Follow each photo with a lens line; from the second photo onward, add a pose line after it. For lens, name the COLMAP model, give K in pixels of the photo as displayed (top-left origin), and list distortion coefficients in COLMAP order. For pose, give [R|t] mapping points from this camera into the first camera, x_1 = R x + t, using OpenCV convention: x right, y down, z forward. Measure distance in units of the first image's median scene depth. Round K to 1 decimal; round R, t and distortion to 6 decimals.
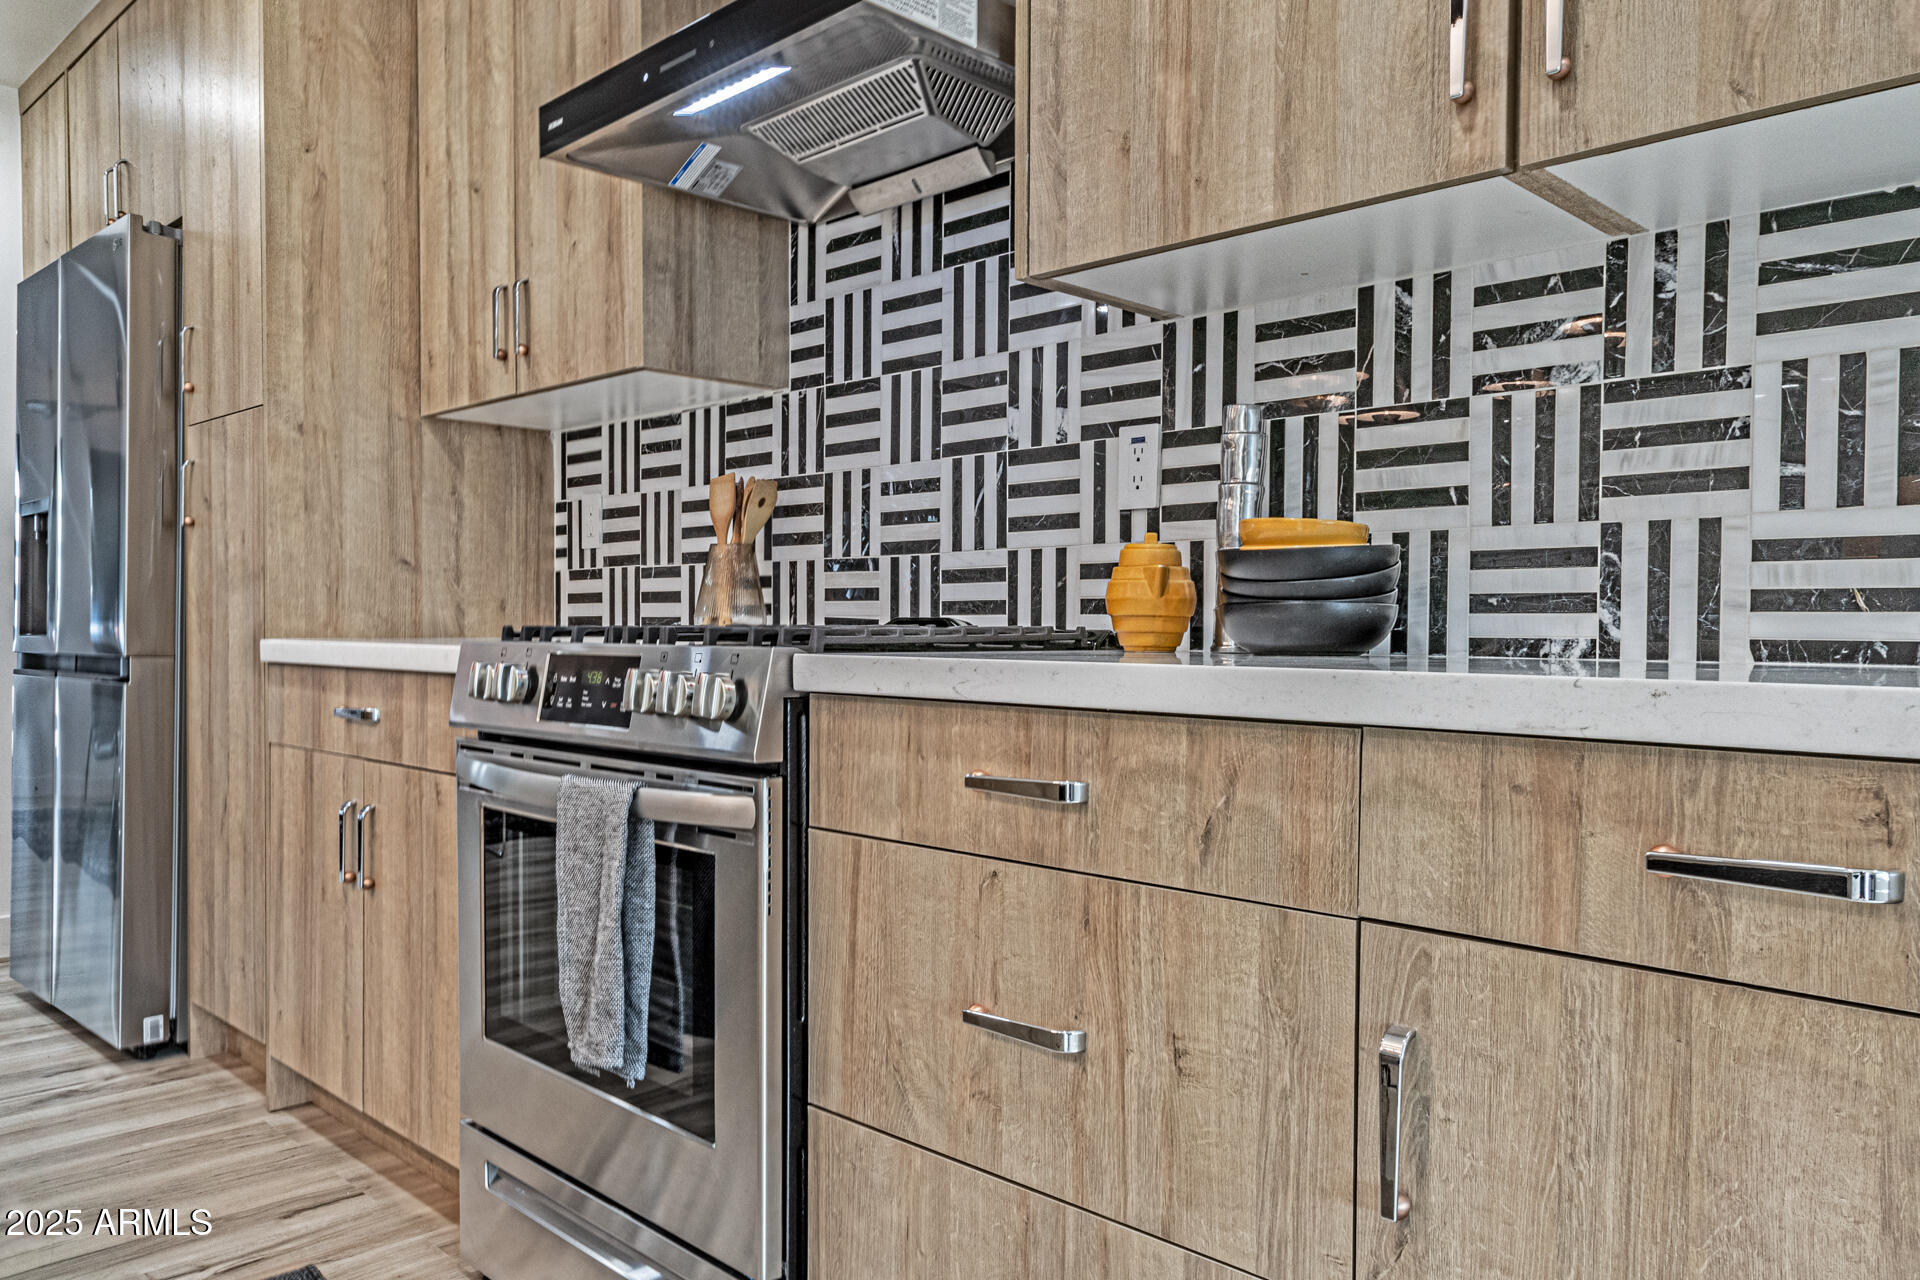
lens RADIAL K [[1365.7, 0, 970.3], [0, 1365.7, 646.0], [0, 0, 1]] dist [0.026382, 0.002375]
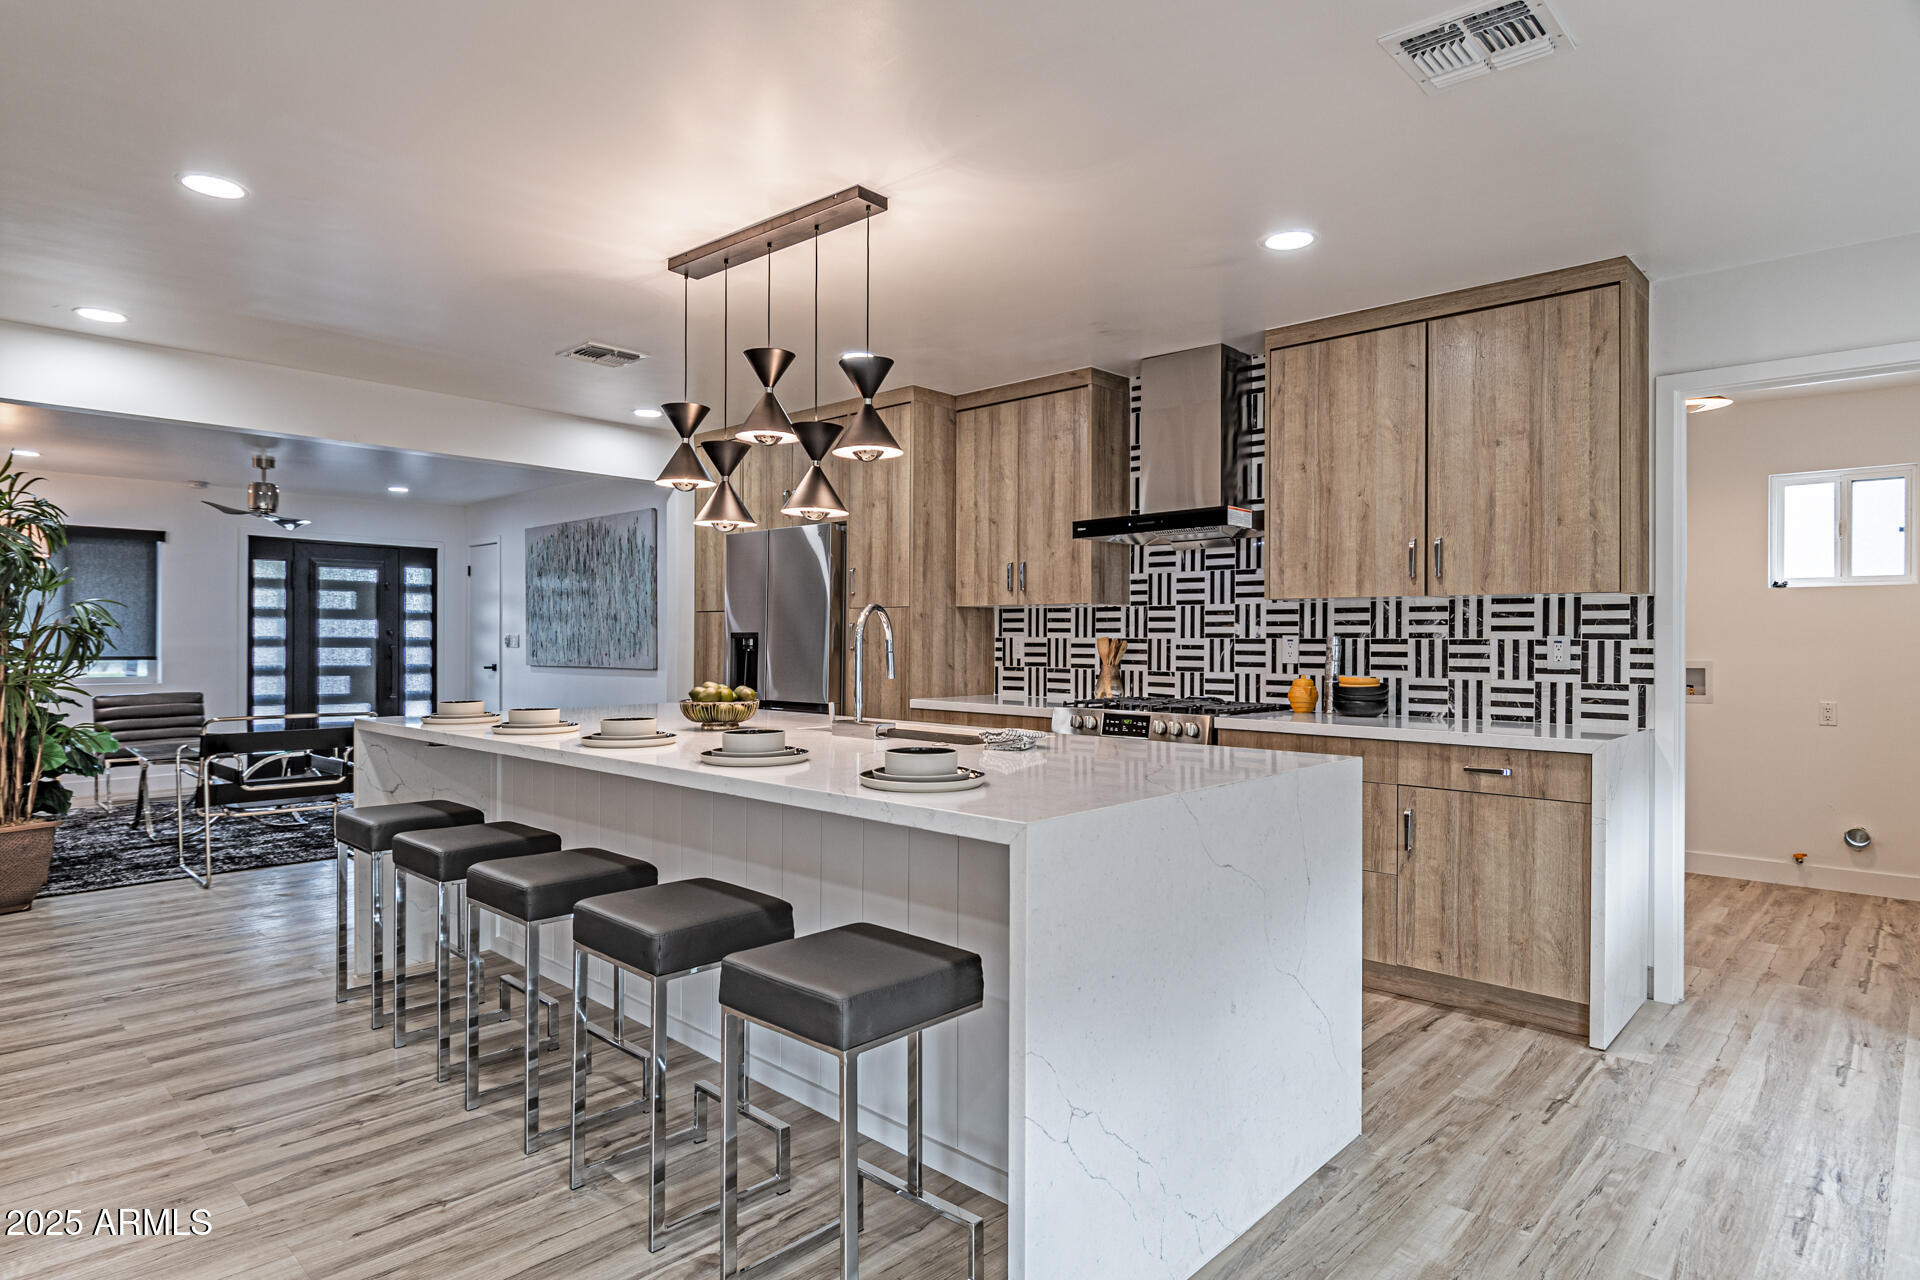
lens RADIAL K [[1037.5, 0, 919.4], [0, 1037.5, 636.4], [0, 0, 1]] dist [0.005124, -0.000482]
pose [[0.999829, -0.002954, -0.018265, -0.615238], [0.002614, 0.999823, -0.018606, -0.113090], [0.018317, 0.018555, 0.999660, -1.224553]]
